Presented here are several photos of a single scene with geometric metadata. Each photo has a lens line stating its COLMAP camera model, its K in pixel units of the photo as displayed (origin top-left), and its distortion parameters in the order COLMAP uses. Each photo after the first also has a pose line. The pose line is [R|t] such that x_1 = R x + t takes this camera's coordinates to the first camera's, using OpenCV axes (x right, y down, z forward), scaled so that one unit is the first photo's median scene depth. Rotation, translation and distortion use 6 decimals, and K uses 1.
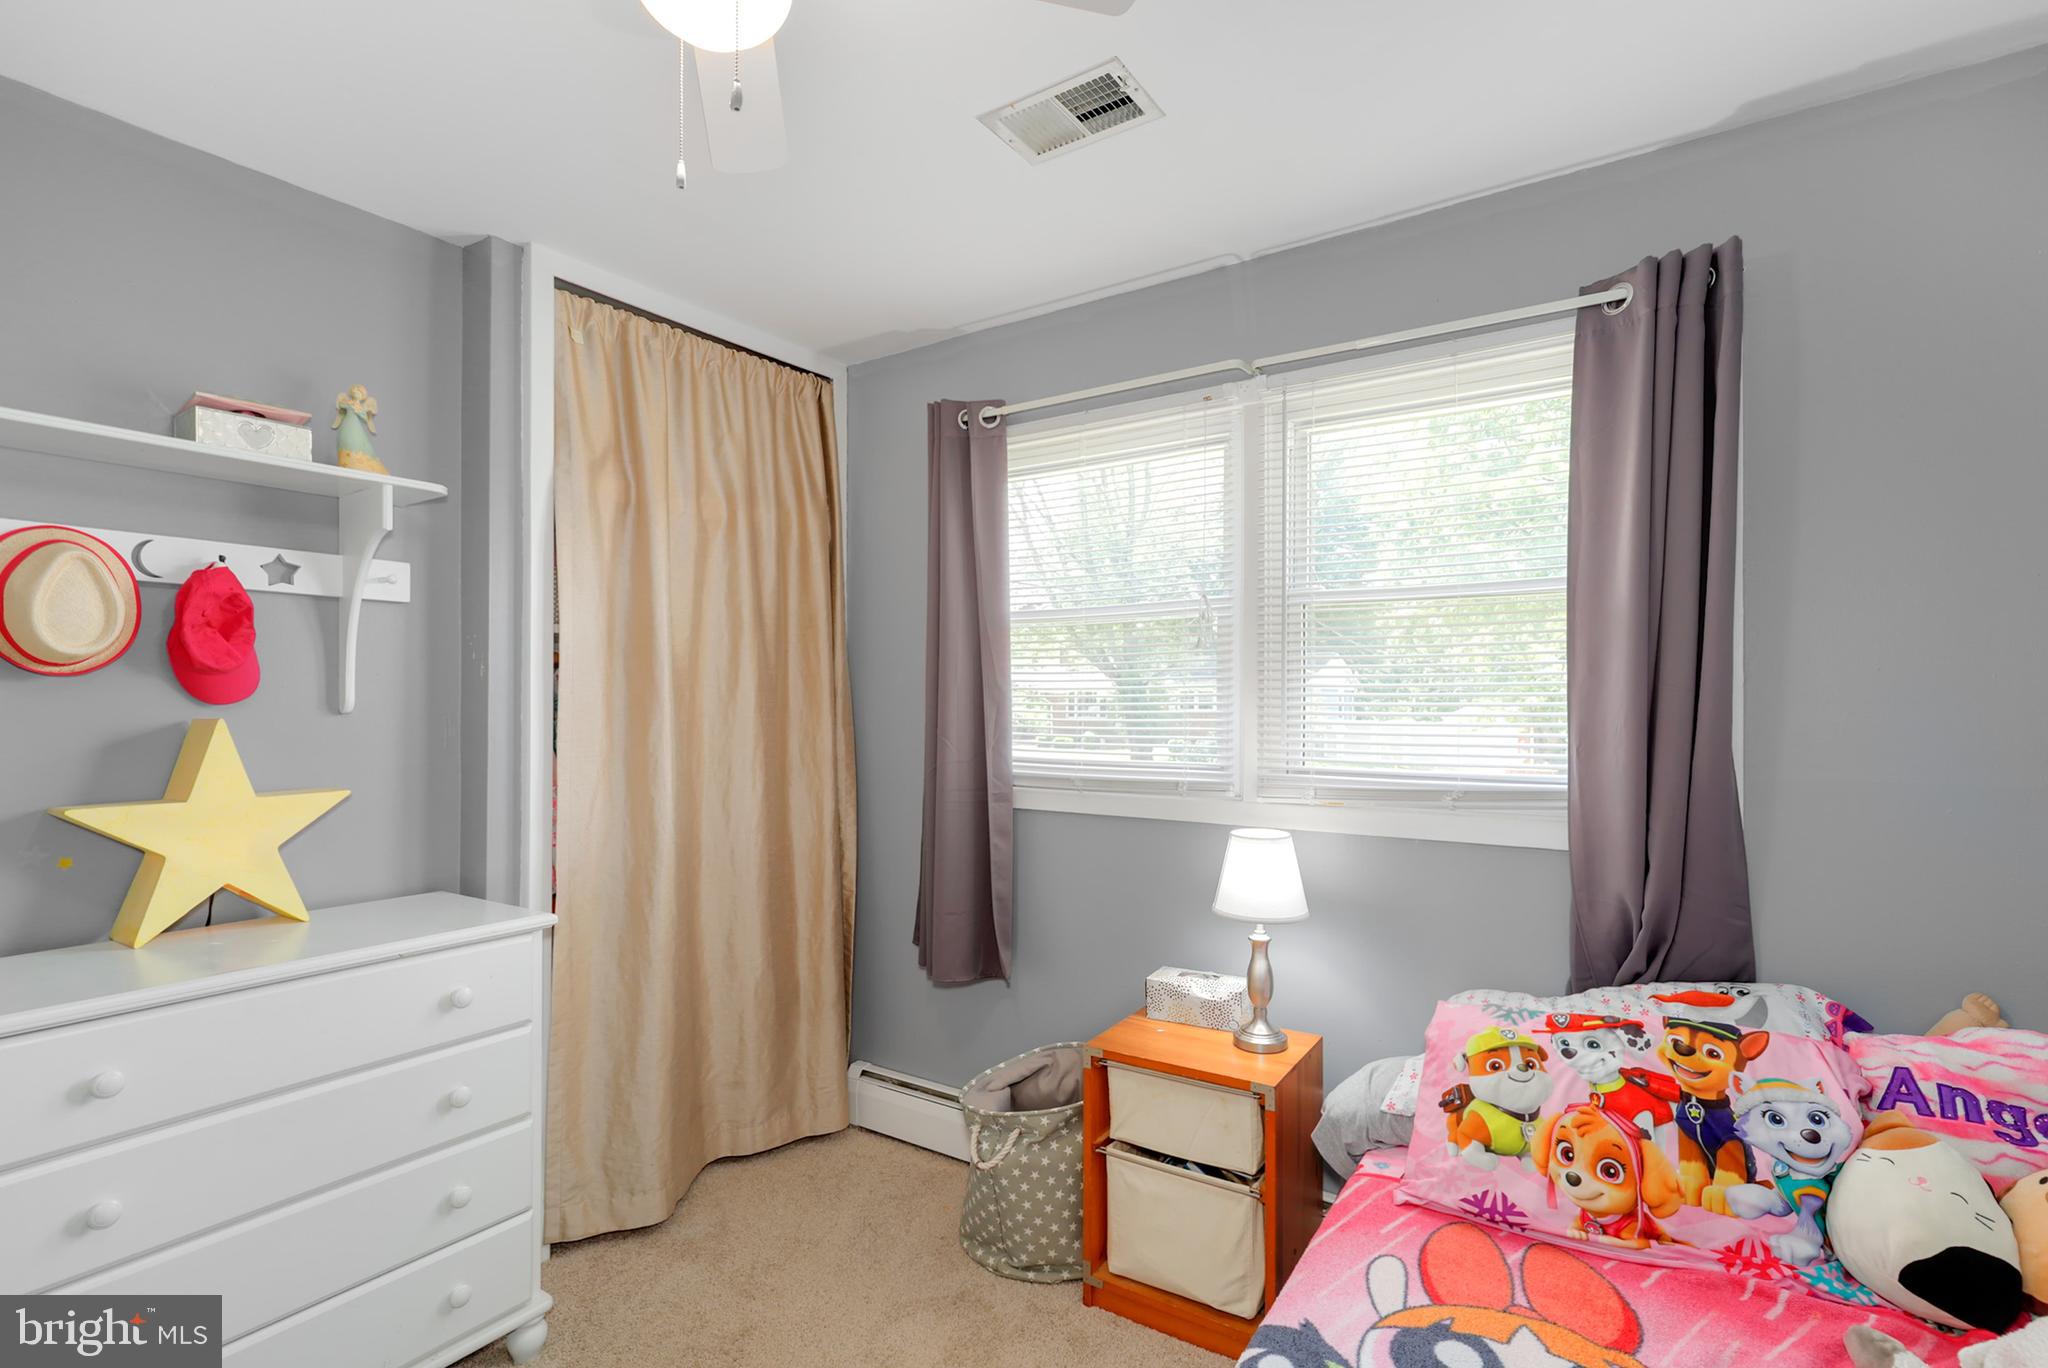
lens RADIAL K [[972.8, 0, 1030.7], [0, 972.8, 697.4], [0, 0, 1]] dist [0.001300, 0.000025]
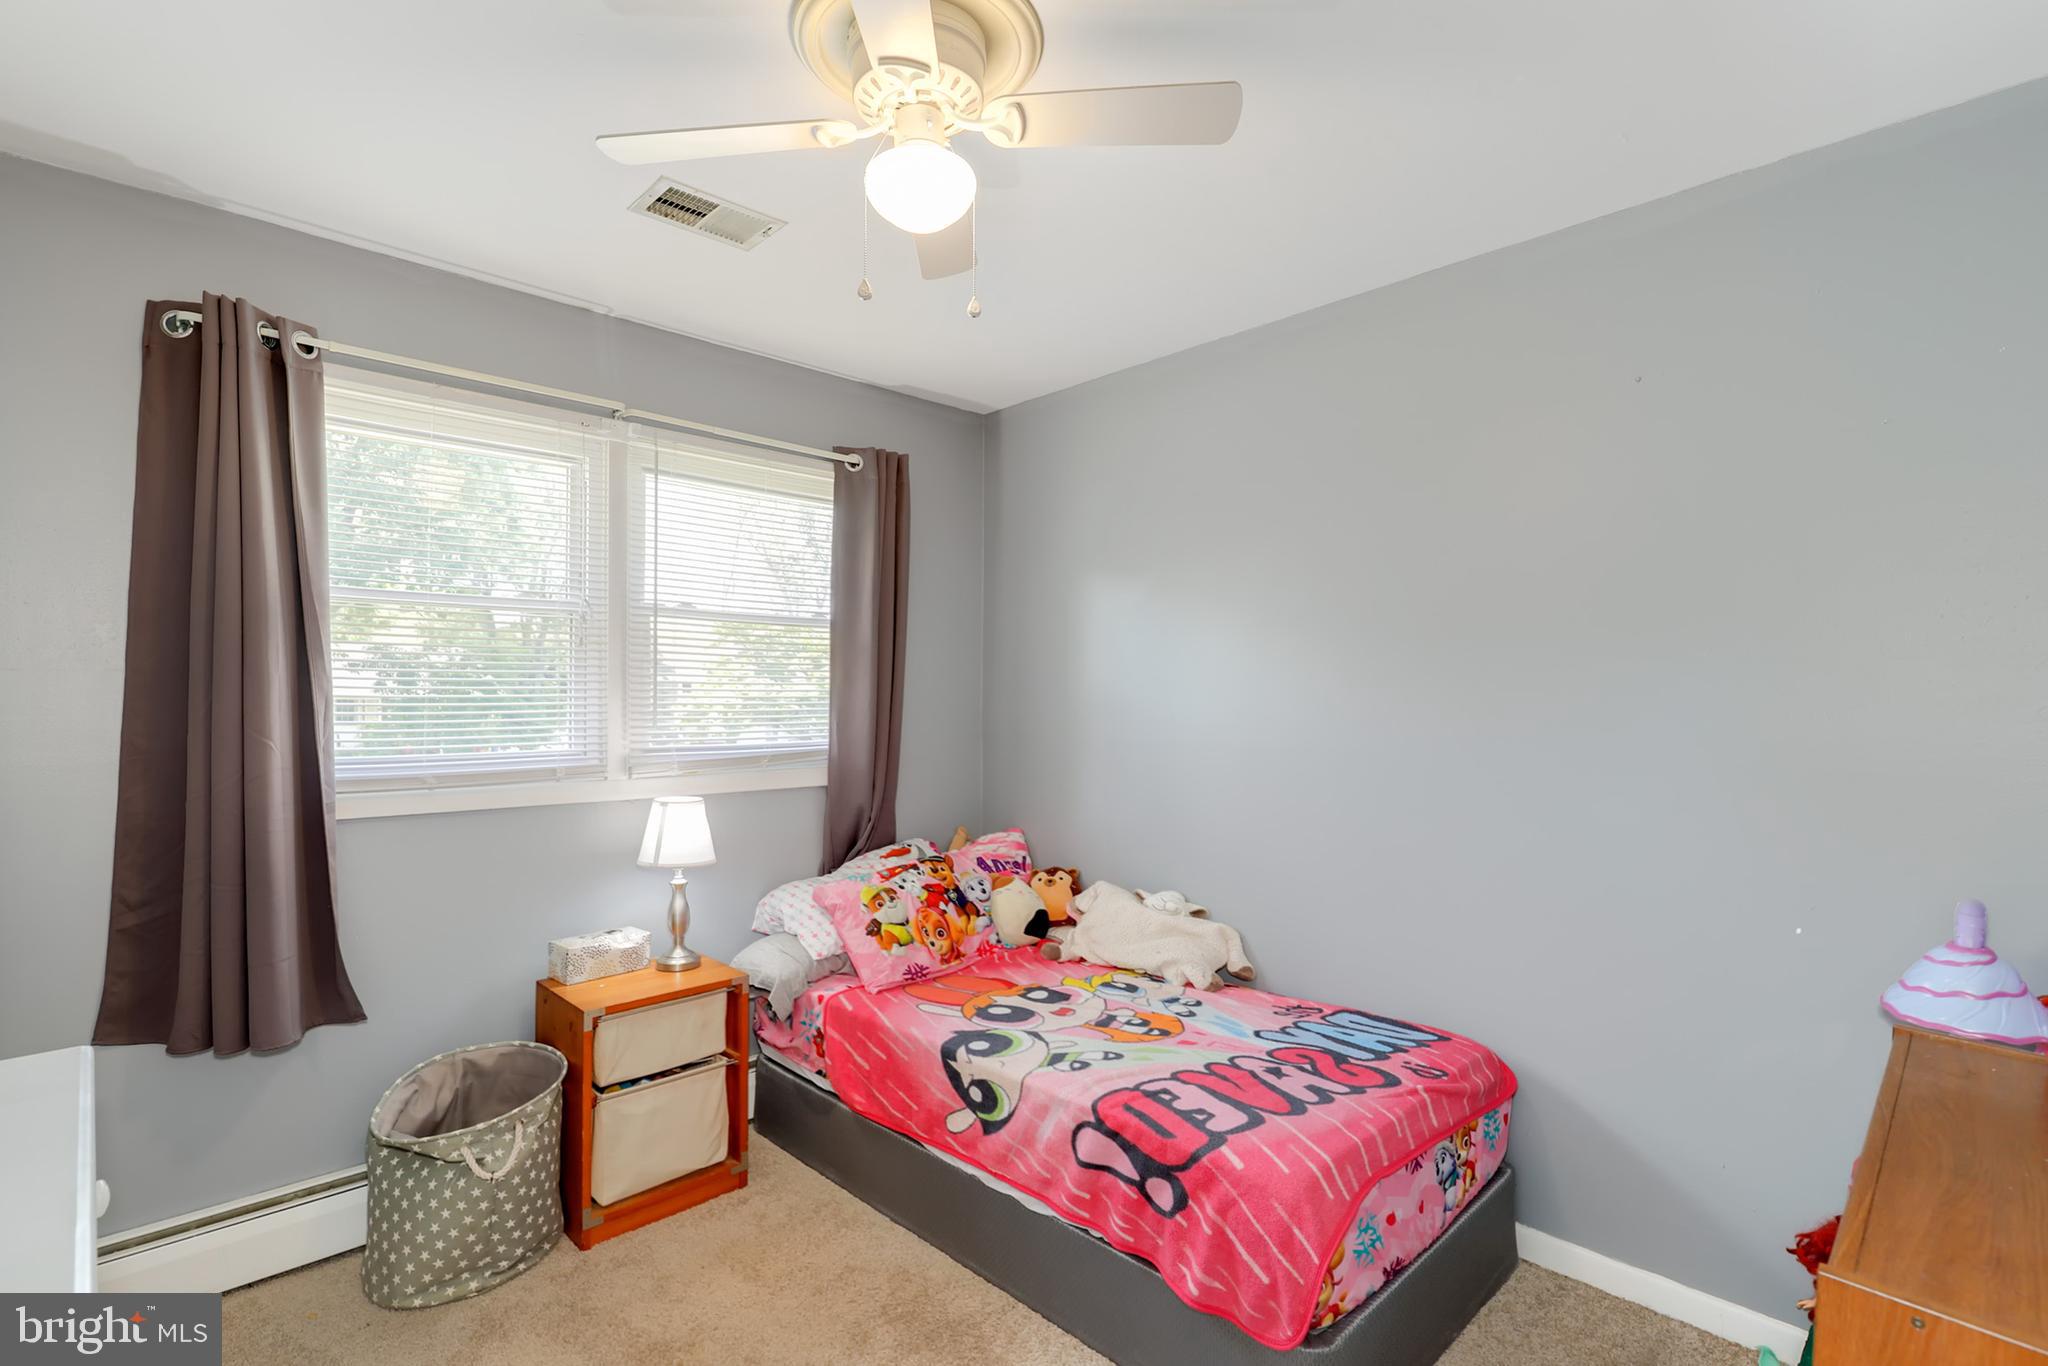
lens RADIAL K [[972.8, 0, 1030.7], [0, 972.8, 696.4], [0, 0, 1]] dist [0.001300, 0.000025]
pose [[0.208415, 0.001609, 0.978039, -1.016342], [-0.005119, 0.999987, -0.000555, 0.006156], [-0.978027, -0.004891, 0.208421, 0.328310]]
